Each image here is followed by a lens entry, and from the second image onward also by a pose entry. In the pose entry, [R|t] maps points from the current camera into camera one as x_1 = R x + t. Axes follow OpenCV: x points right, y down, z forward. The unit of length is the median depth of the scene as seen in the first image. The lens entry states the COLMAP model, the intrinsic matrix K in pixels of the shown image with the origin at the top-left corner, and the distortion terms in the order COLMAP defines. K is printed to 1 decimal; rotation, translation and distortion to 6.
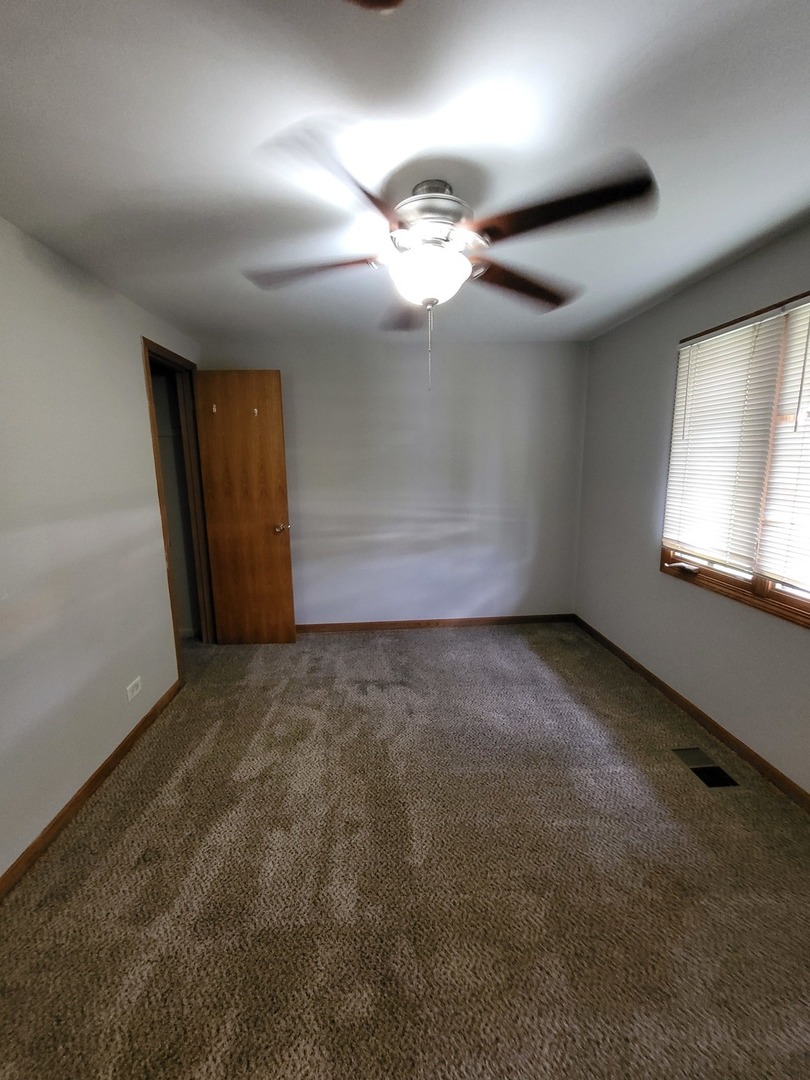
lens RADIAL K [[427.3, 0, 403.4], [0, 427.3, 533.8], [0, 0, 1]] dist [0.004491, 0.000522]
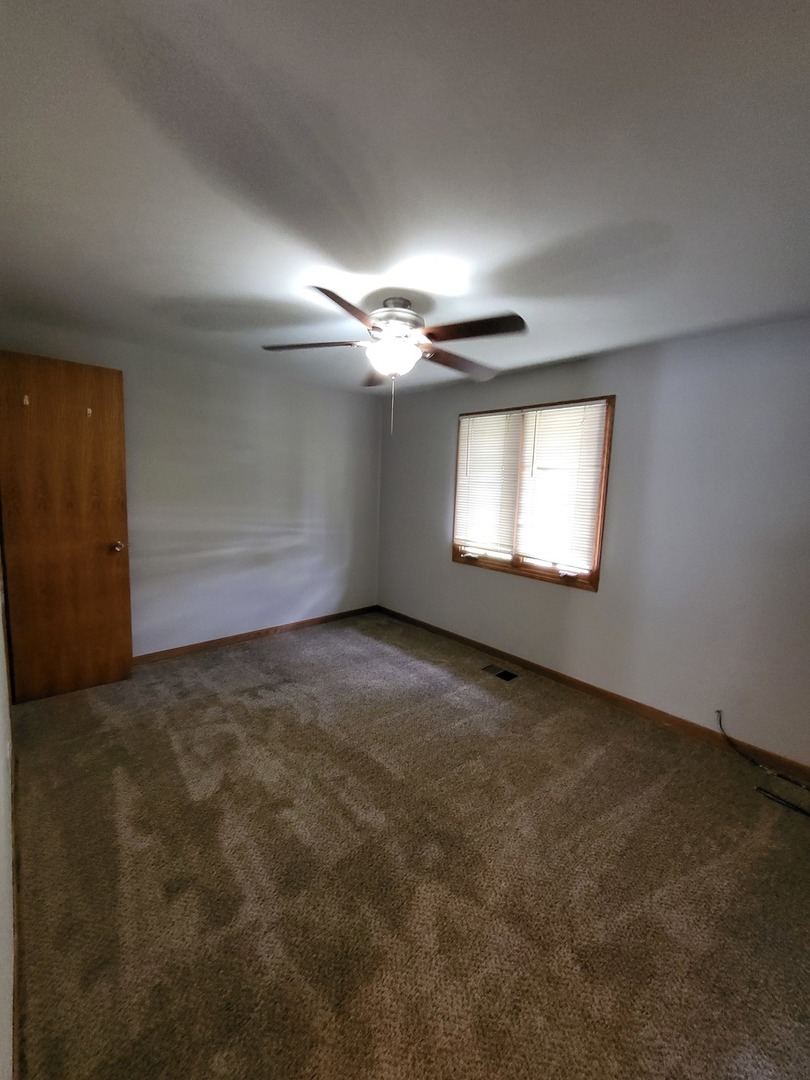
lens RADIAL K [[427.3, 0, 395.3], [0, 427.3, 534.4], [0, 0, 1]] dist [0.004491, 0.000522]
pose [[0.775461, -0.027783, 0.630784, -0.584367], [0.058863, 0.997862, -0.028413, 0.027714], [-0.628646, 0.059163, 0.775438, -0.057469]]
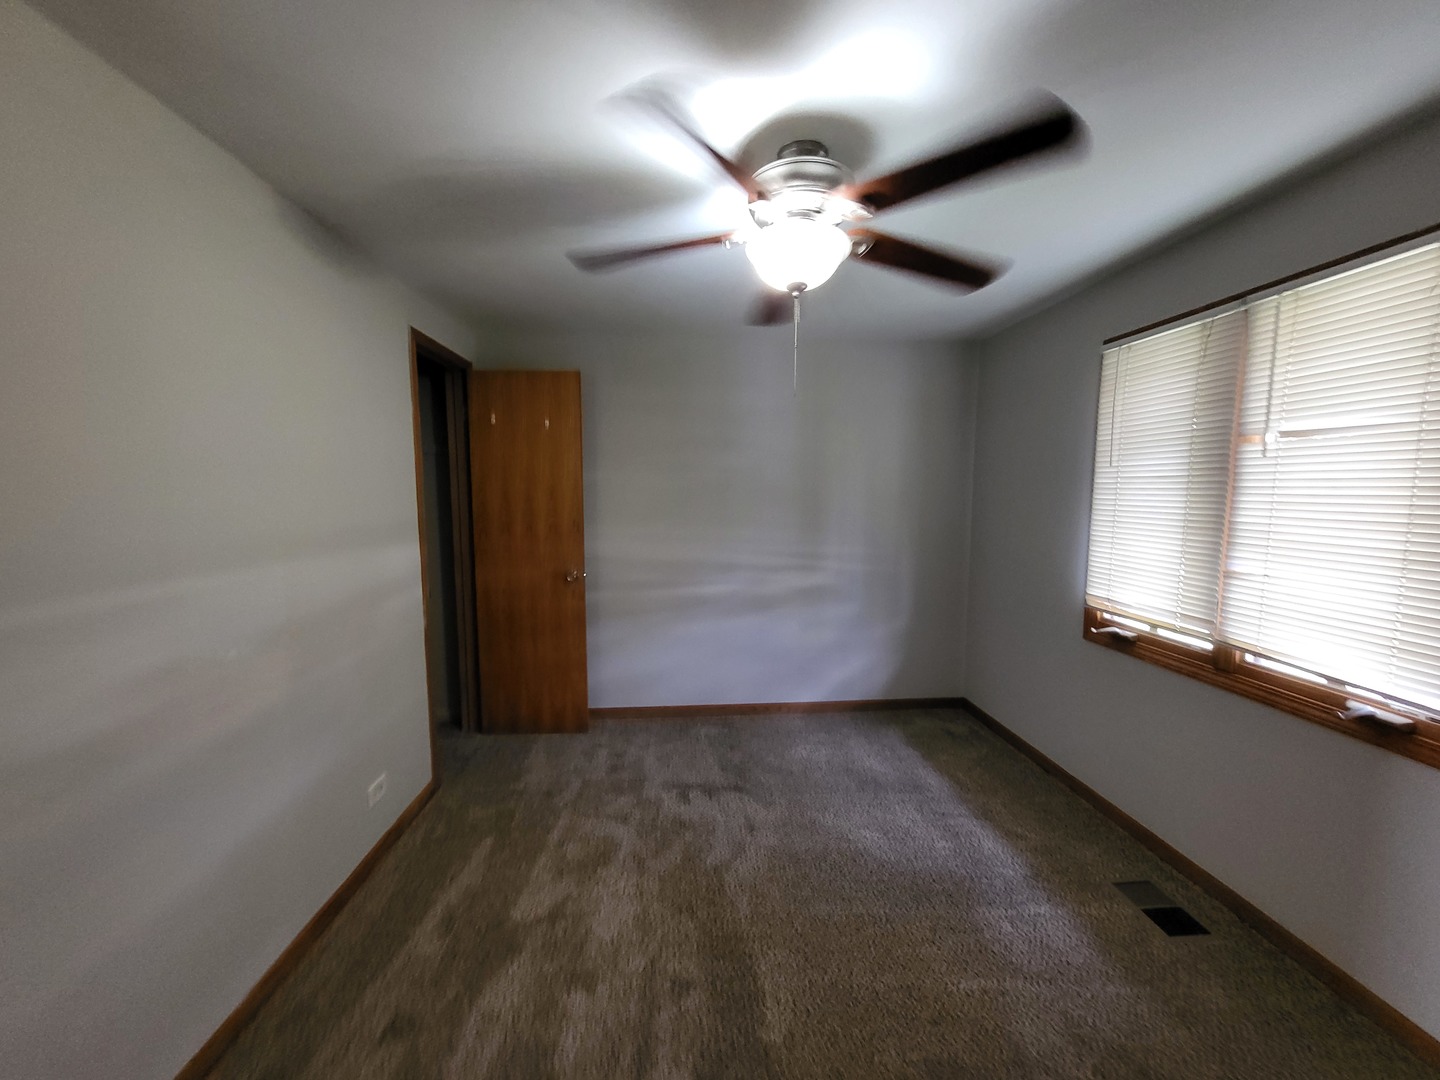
lens RADIAL K [[569.8, 0, 718.3], [0, 569.8, 549.7], [0, 0, 1]] dist [0.004491, 0.000522]
pose [[0.999895, 0.013801, 0.004469, -0.056391], [-0.013443, 0.997296, -0.072251, 0.014126], [-0.005454, 0.072183, 0.997376, -0.010615]]
